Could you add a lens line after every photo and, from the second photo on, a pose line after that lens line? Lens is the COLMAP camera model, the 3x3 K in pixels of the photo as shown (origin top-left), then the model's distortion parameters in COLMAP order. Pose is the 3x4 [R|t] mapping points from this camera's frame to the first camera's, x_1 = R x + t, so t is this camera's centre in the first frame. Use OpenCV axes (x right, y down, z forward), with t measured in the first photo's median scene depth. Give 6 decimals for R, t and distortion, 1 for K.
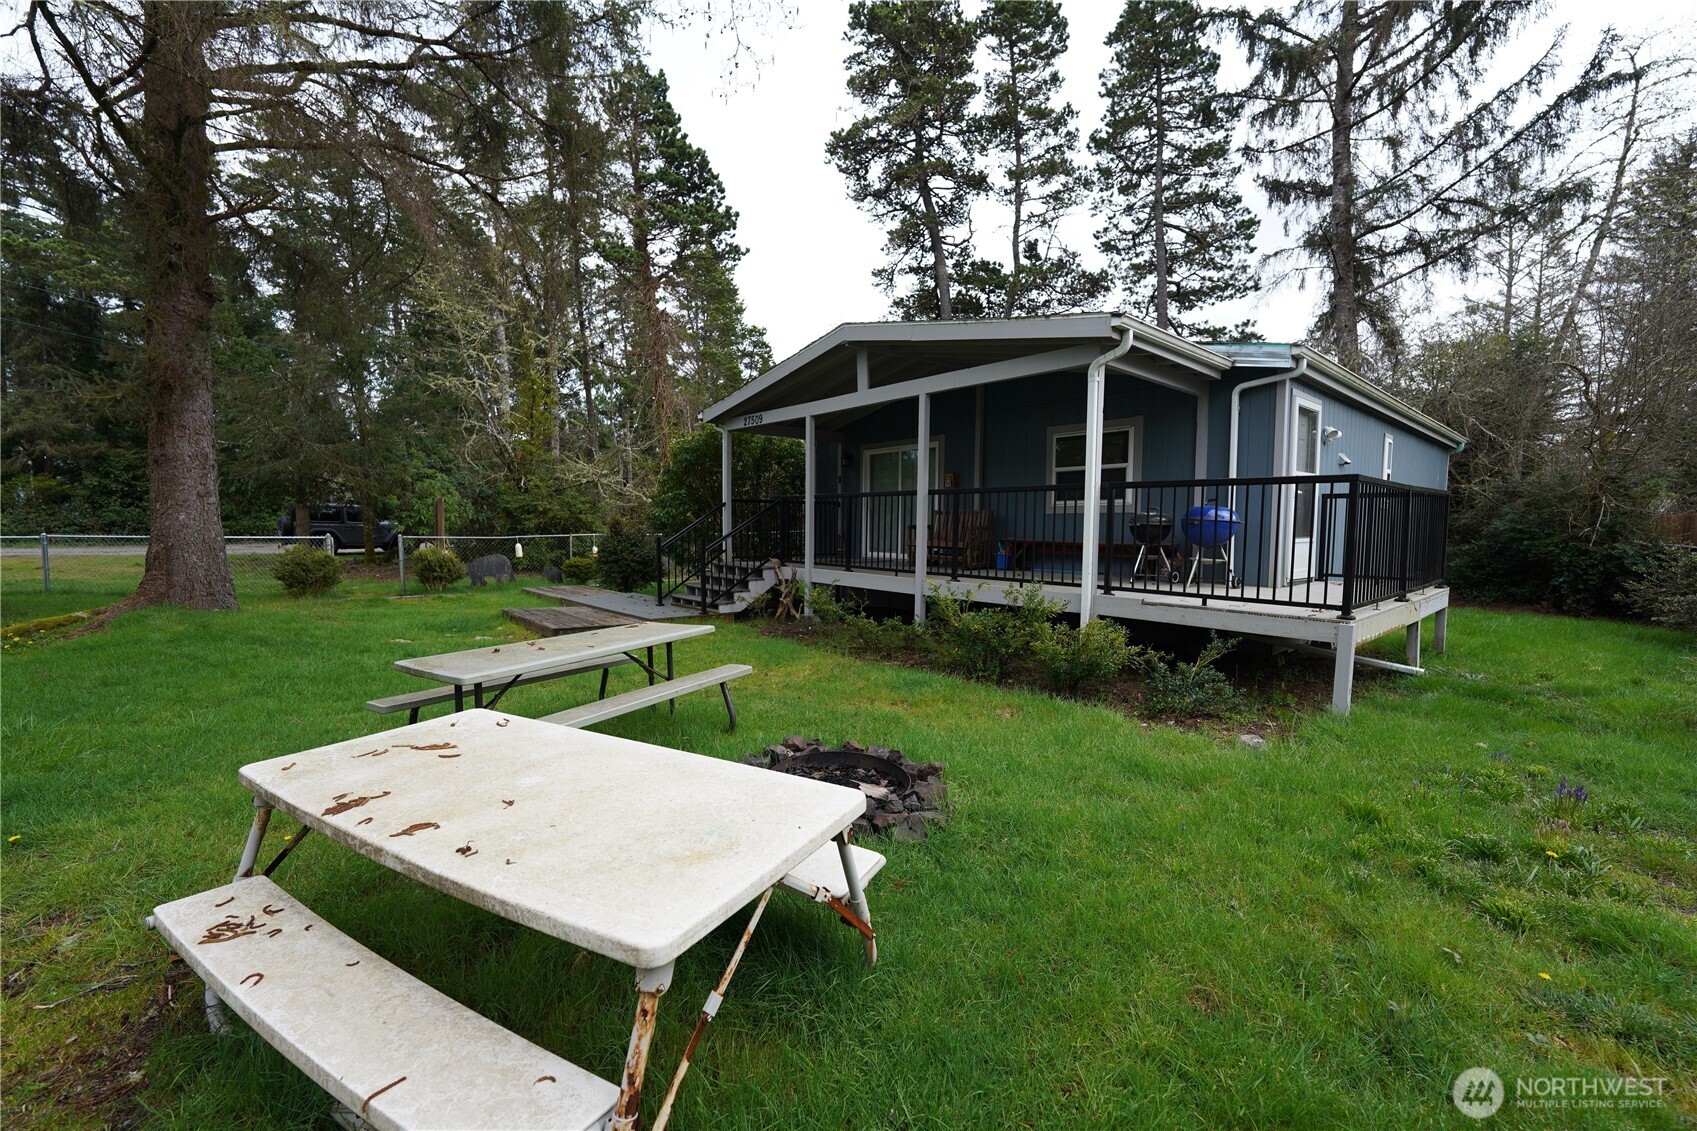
lens RADIAL K [[689.1, 0, 855.5], [0, 689.1, 569.8], [0, 0, 1]] dist [-0.011390, 0.000008]
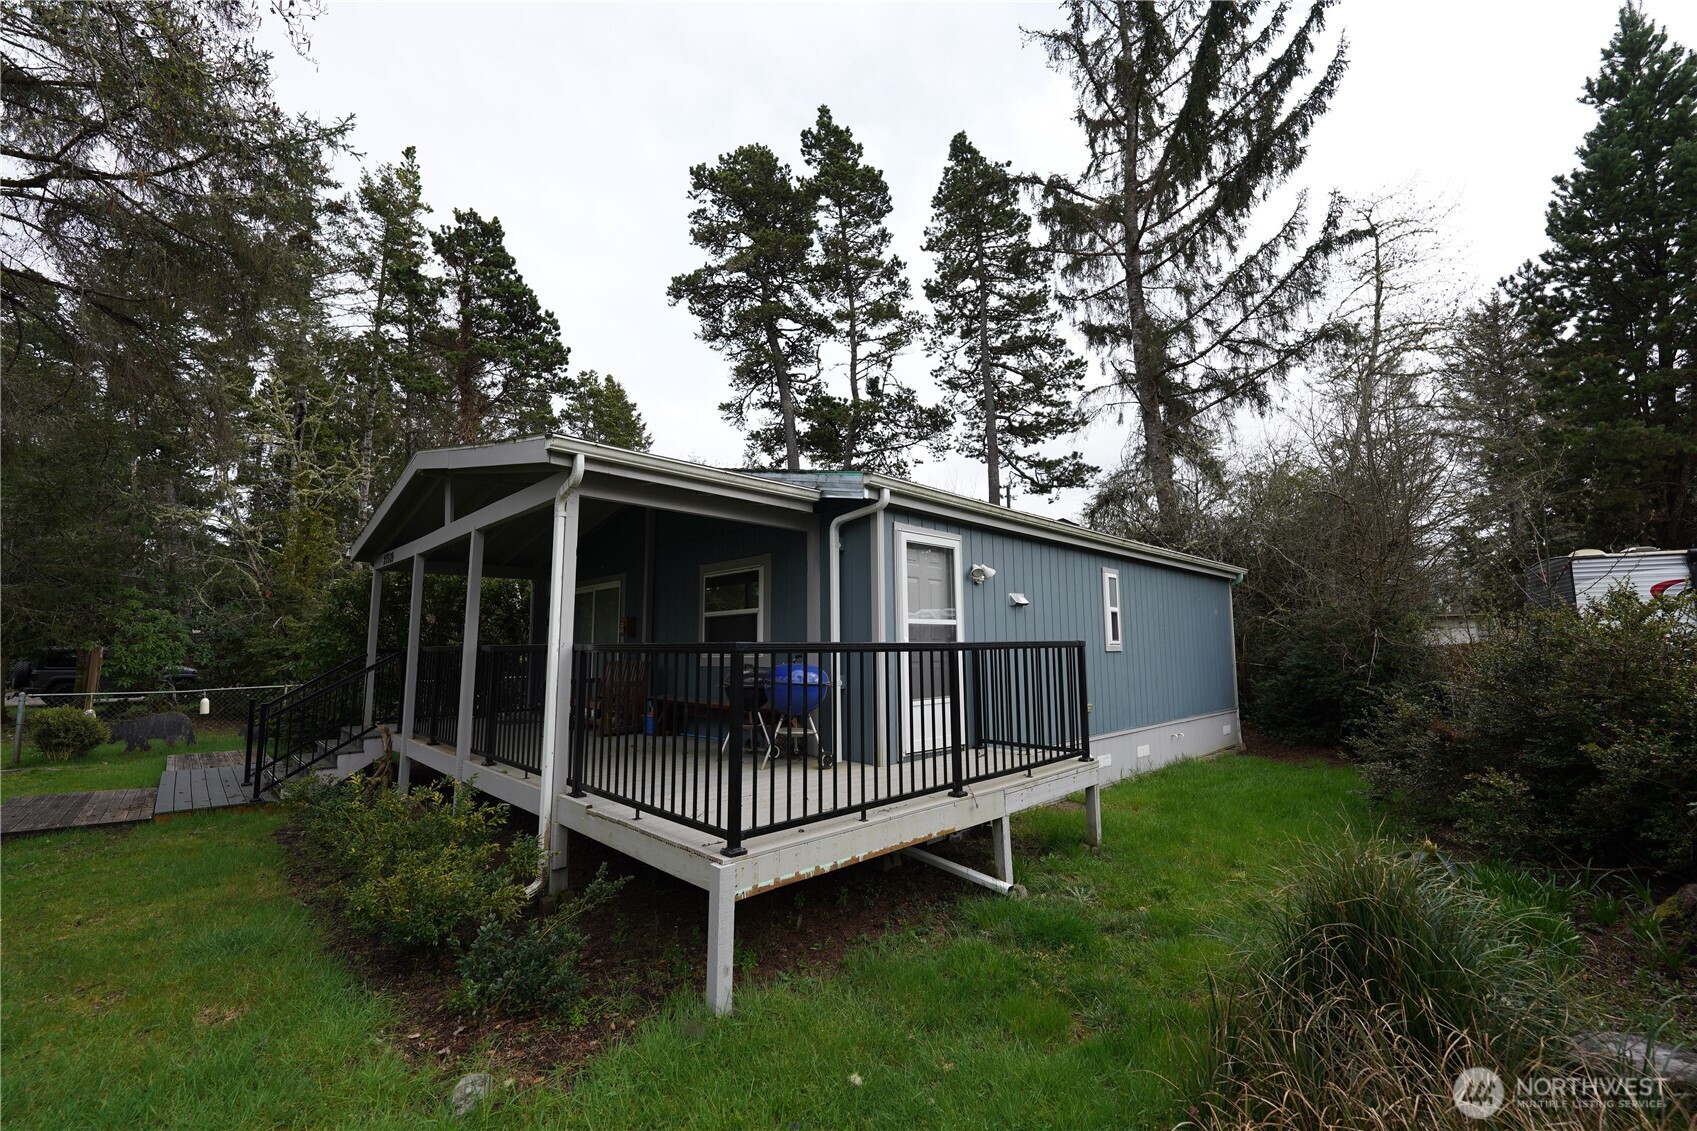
lens RADIAL K [[684.0, 0, 859.6], [0, 684.0, 564.6], [0, 0, 1]] dist [0.001507, -0.009871]
pose [[0.997793, -0.007395, 0.065983, 0.177008], [0.019680, 0.982059, -0.187545, -0.017963], [-0.063413, 0.188430, 0.980037, 0.060639]]
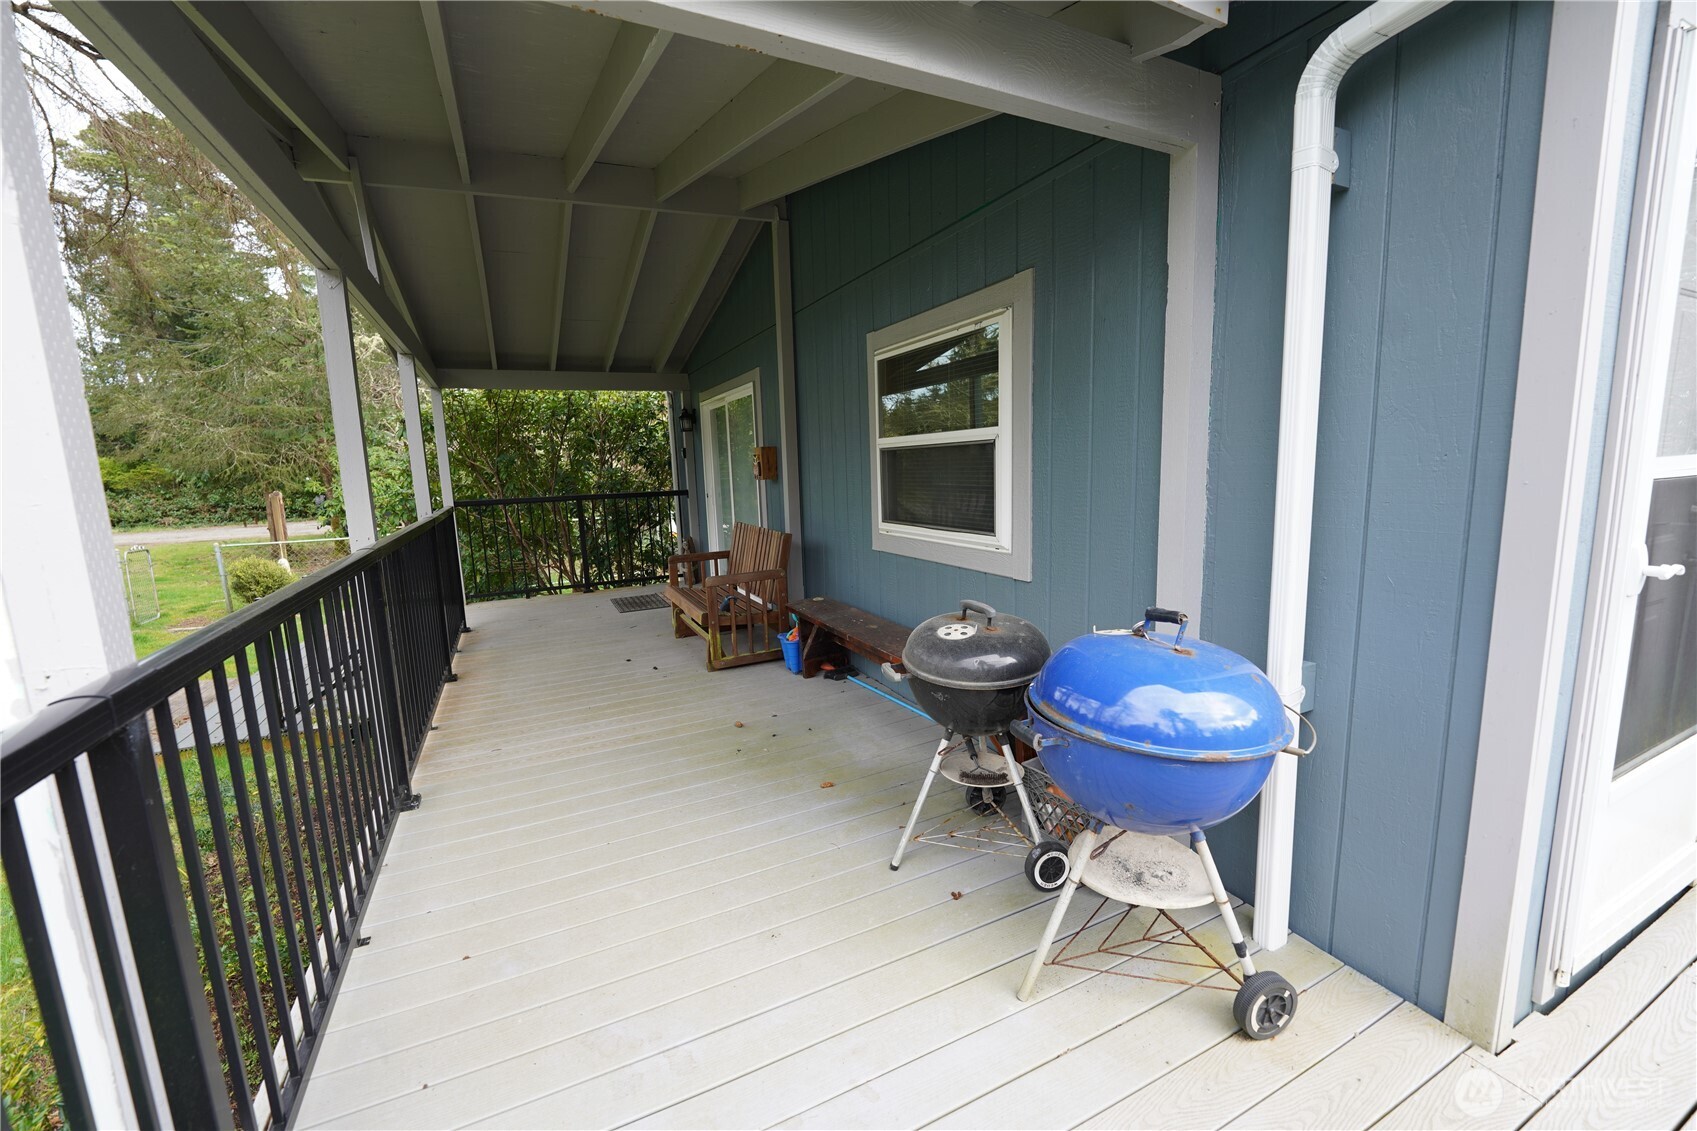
lens RADIAL K [[689.1, 0, 855.5], [0, 689.1, 569.8], [0, 0, 1]] dist [-0.011390, 0.000008]
pose [[0.964924, 0.003822, -0.262500, 0.159426], [0.019682, 0.996027, 0.086851, -0.043275], [0.261789, -0.088971, 0.961015, 0.244765]]
